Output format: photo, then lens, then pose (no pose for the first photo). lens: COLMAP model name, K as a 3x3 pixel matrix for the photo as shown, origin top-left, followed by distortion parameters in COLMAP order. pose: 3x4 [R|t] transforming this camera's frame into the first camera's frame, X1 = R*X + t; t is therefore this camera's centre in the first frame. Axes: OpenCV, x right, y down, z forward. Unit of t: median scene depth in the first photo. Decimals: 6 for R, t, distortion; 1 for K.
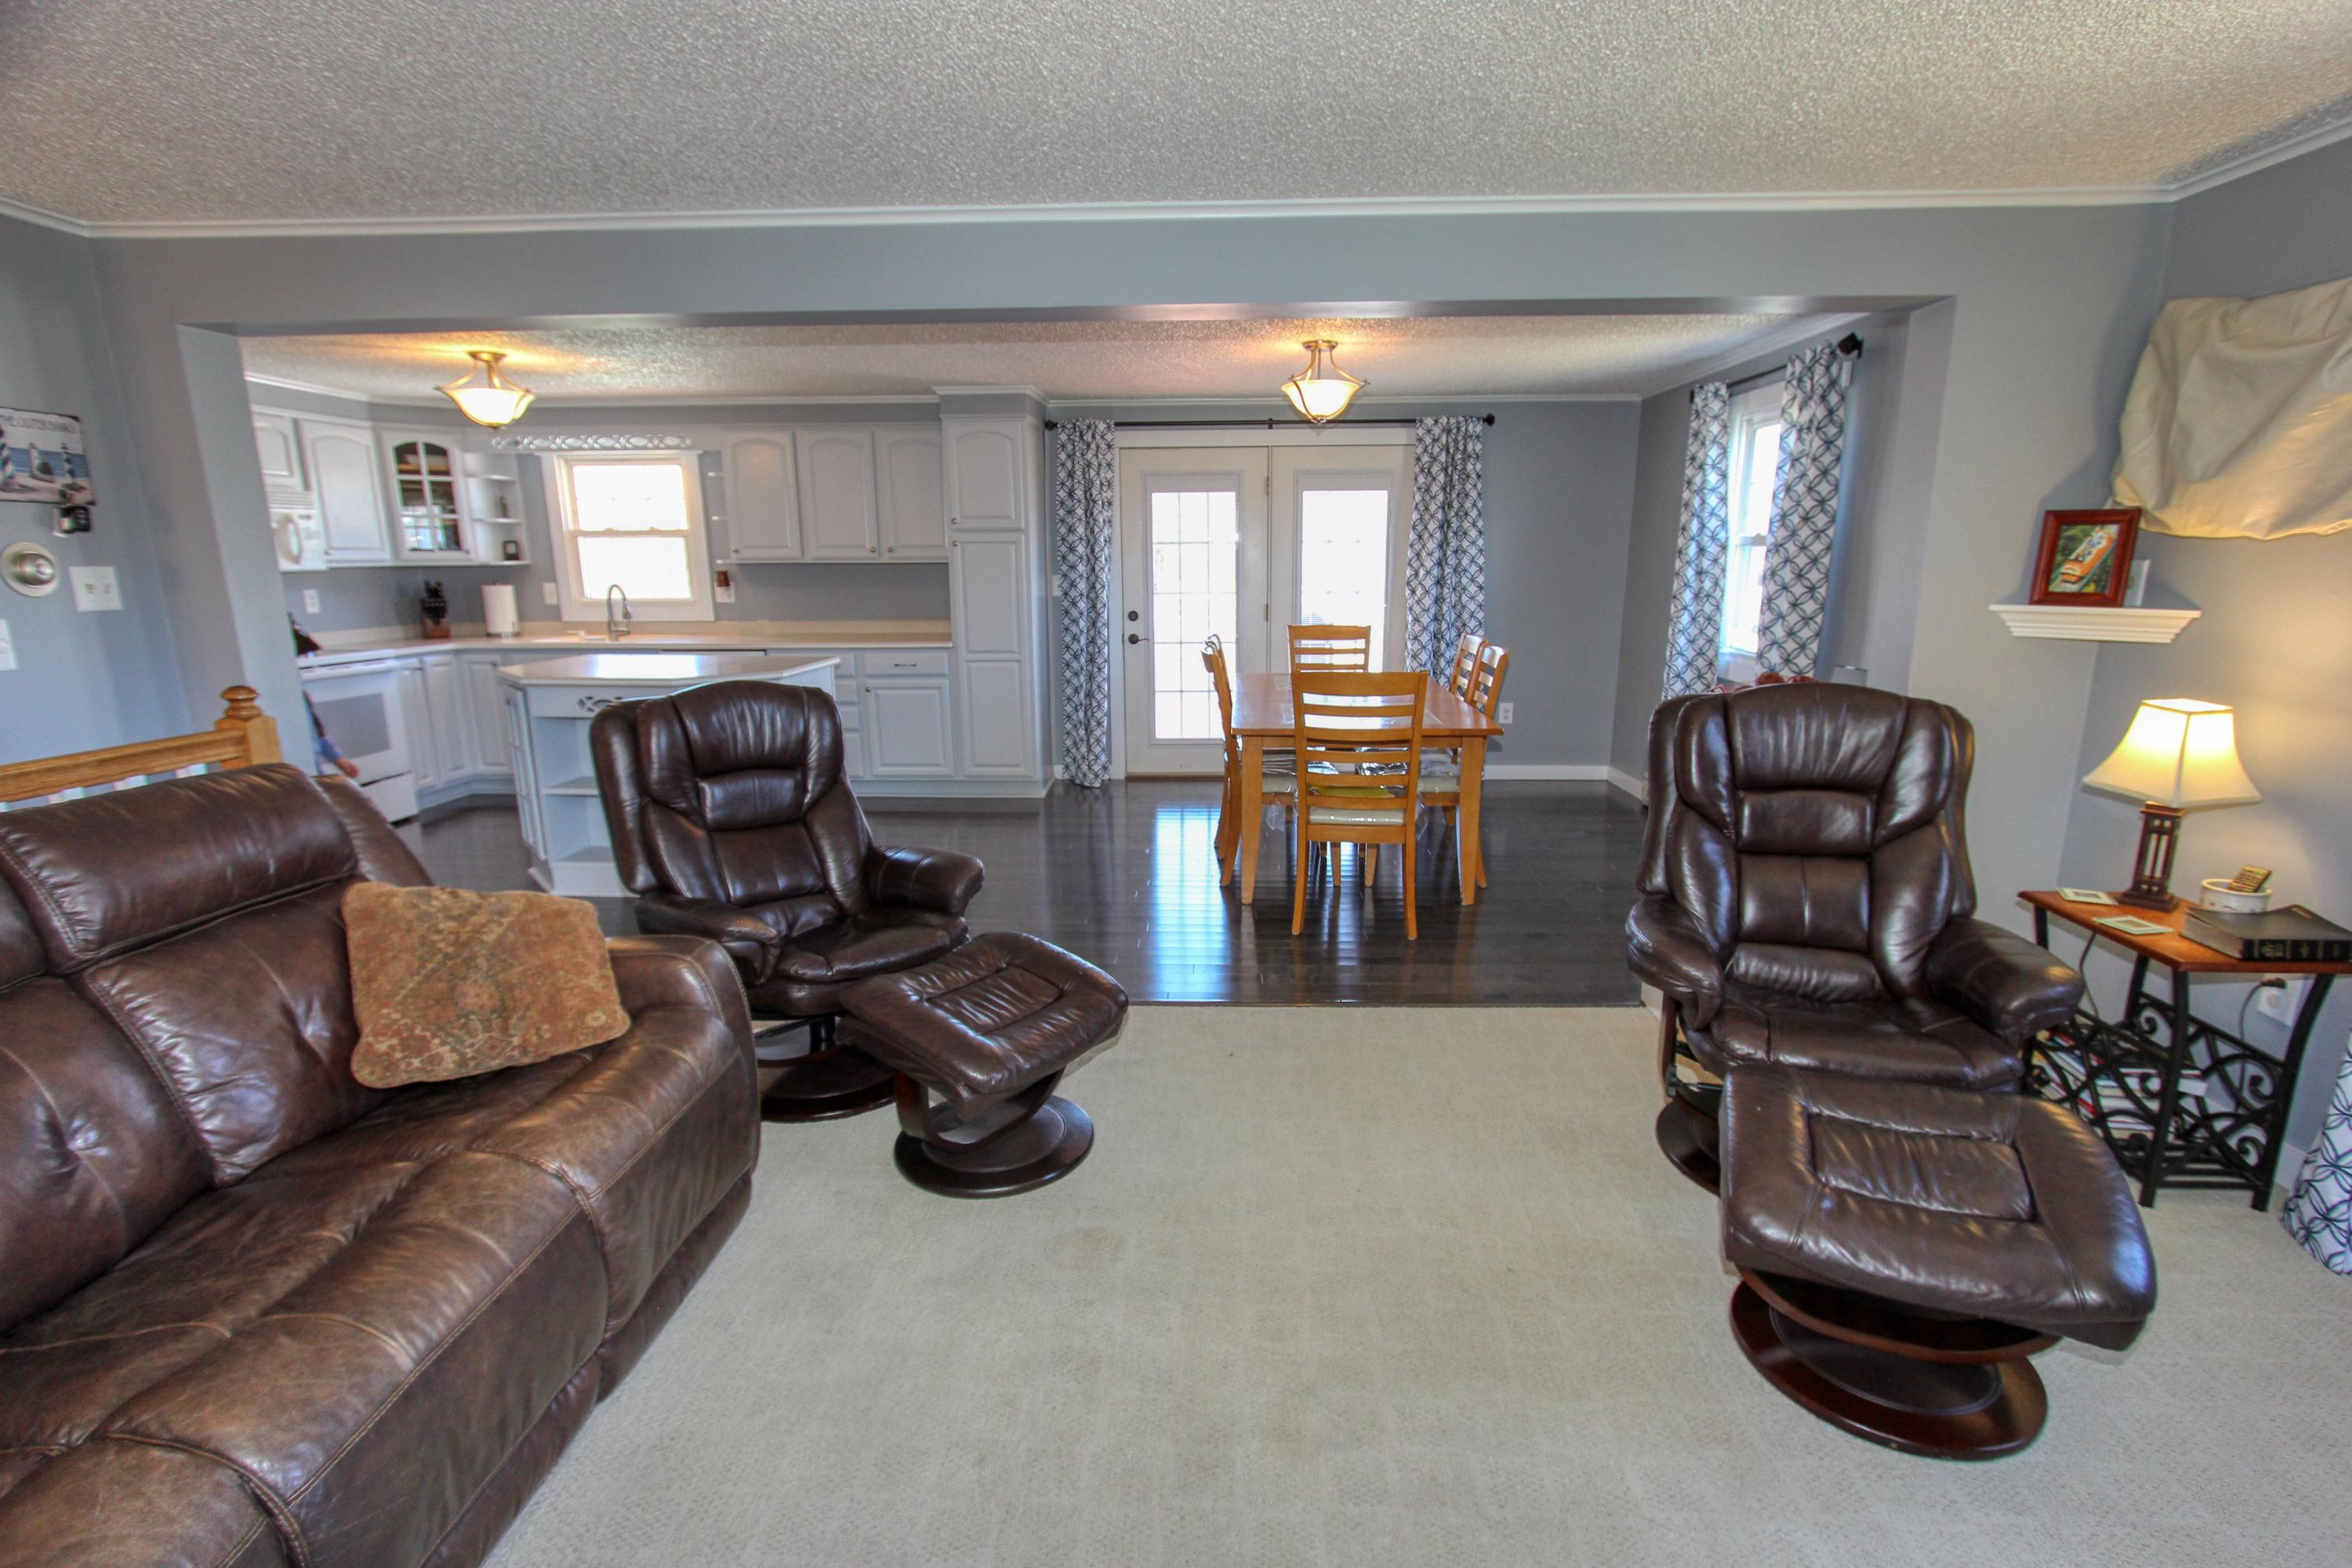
lens RADIAL K [[1103.0, 0, 1179.9], [0, 1103.0, 796.0], [0, 0, 1]] dist [-0.001584, 0.000057]
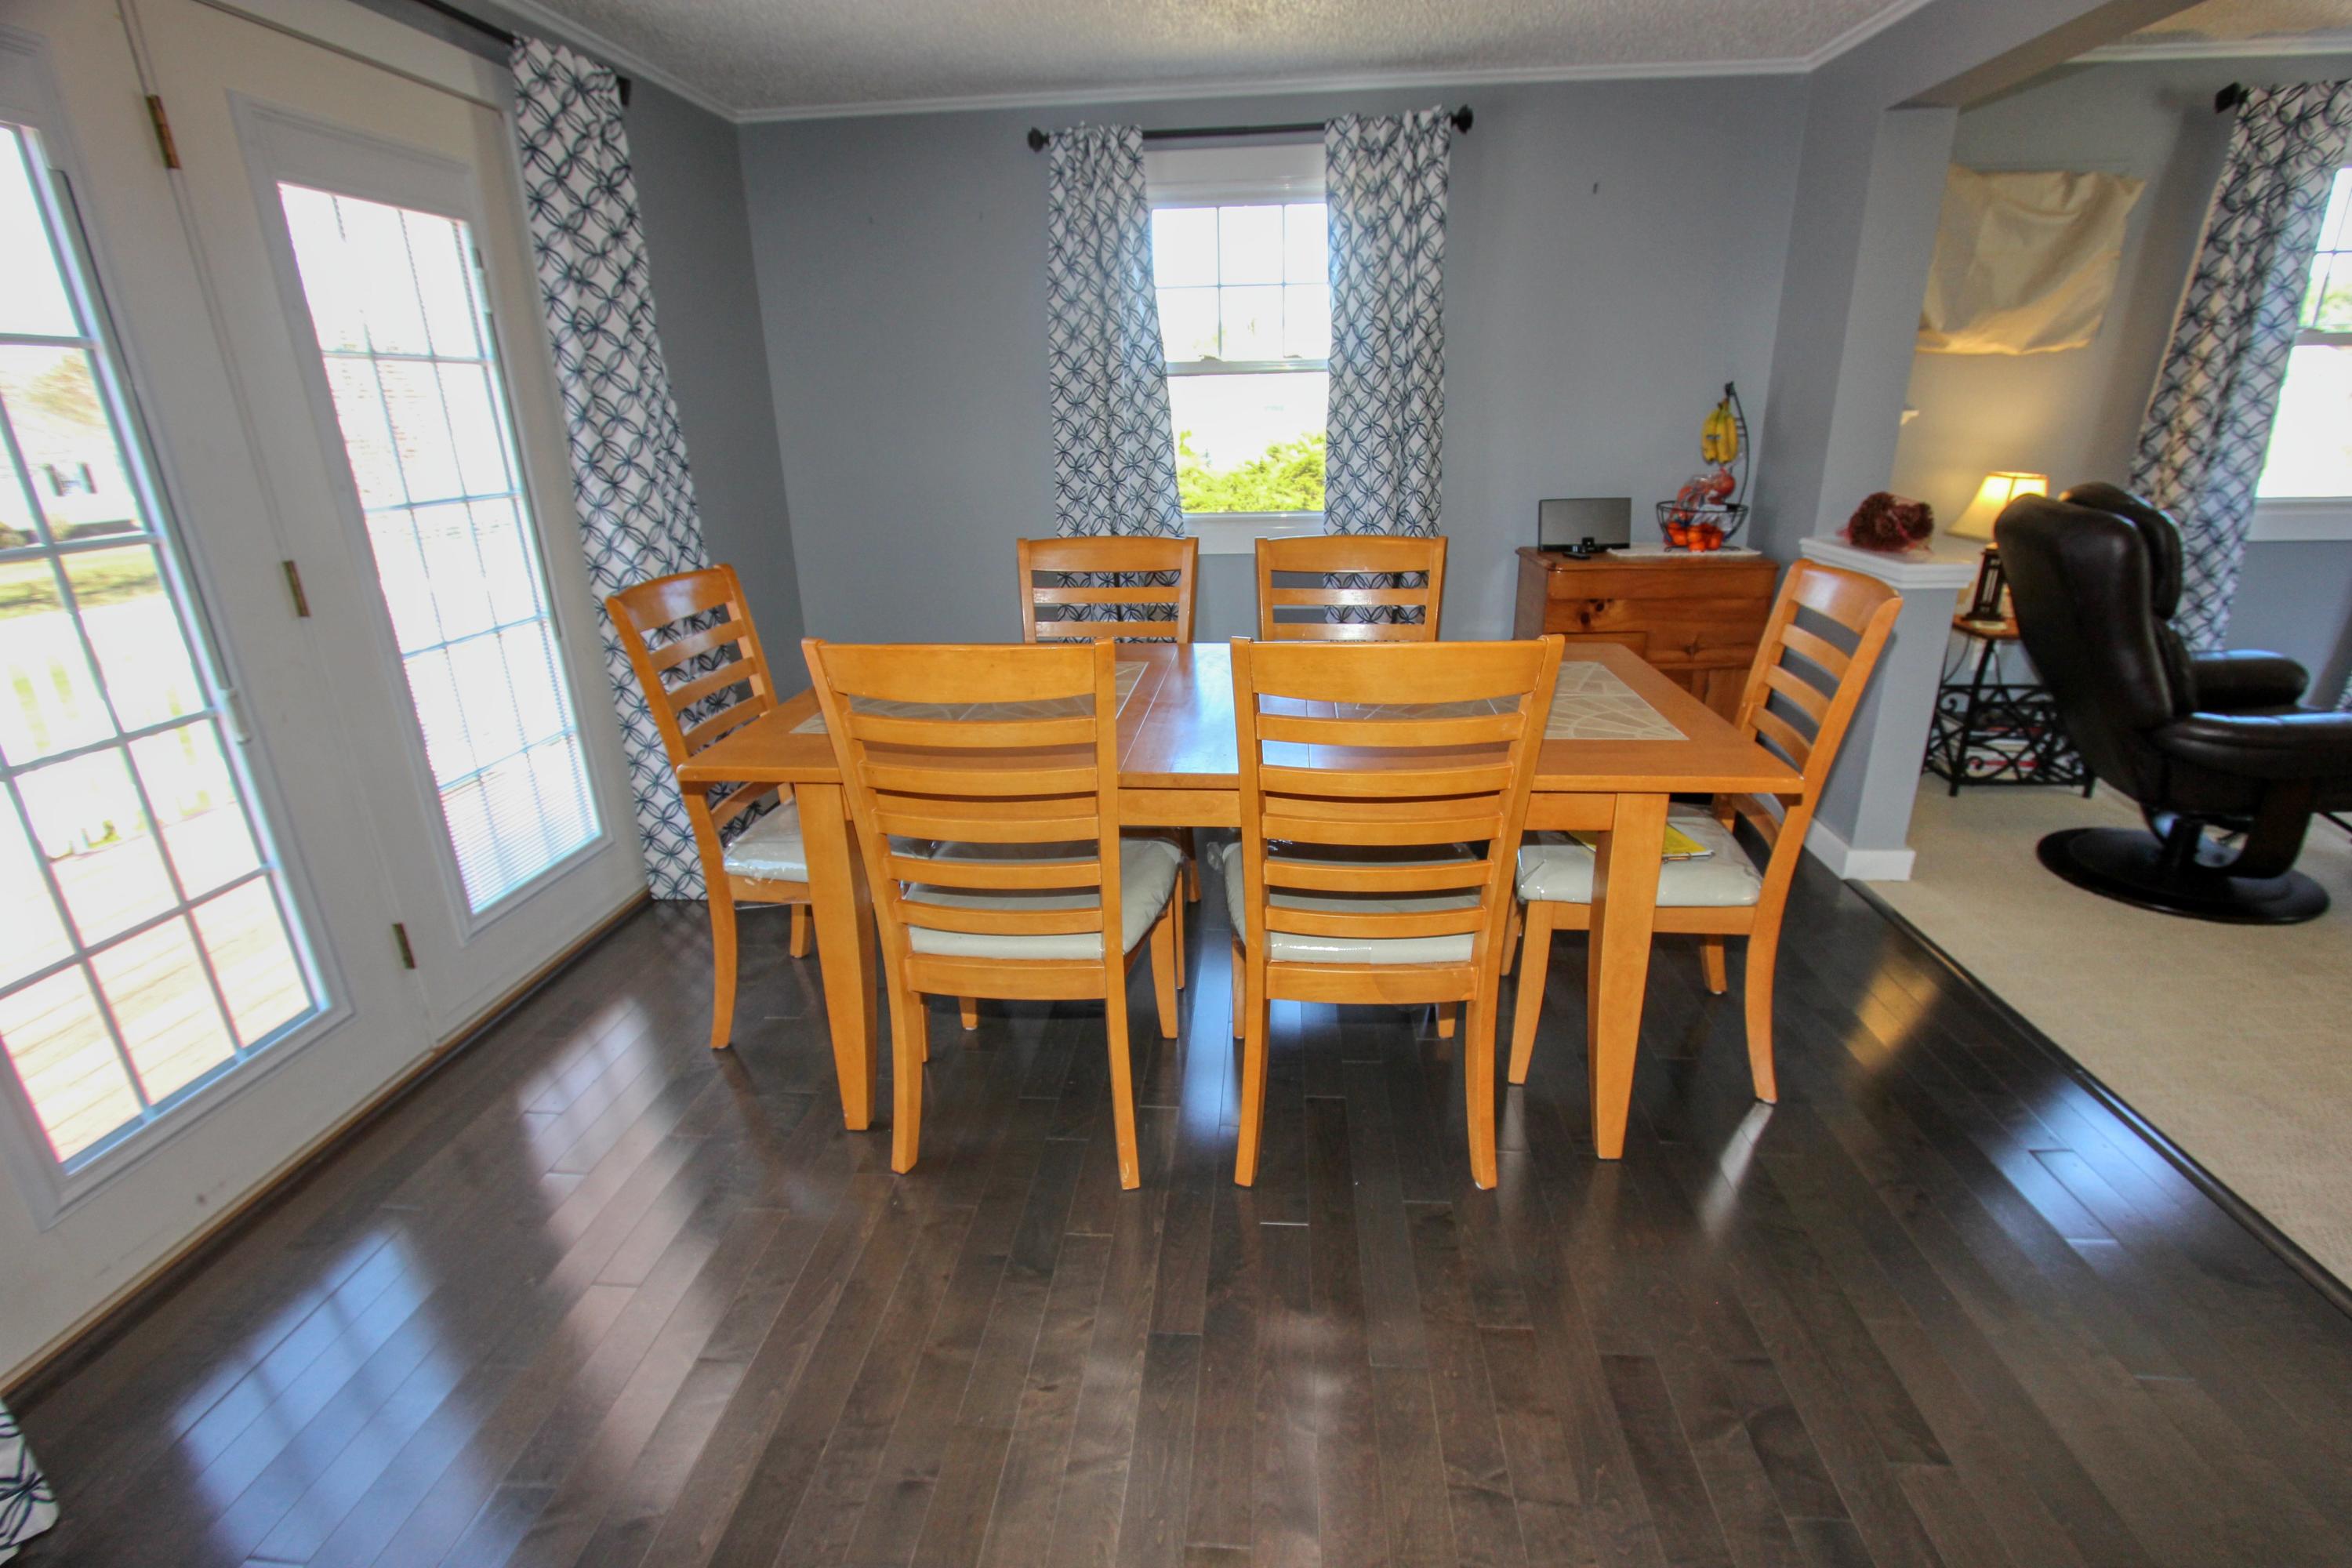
lens RADIAL K [[1103.0, 0, 1179.9], [0, 1103.0, 796.0], [0, 0, 1]] dist [-0.001584, 0.000057]
pose [[0.054738, -0.338103, 0.939516, -0.358631], [0.230386, 0.919814, 0.317590, -0.228818], [-0.971559, 0.199067, 0.128243, 1.099161]]
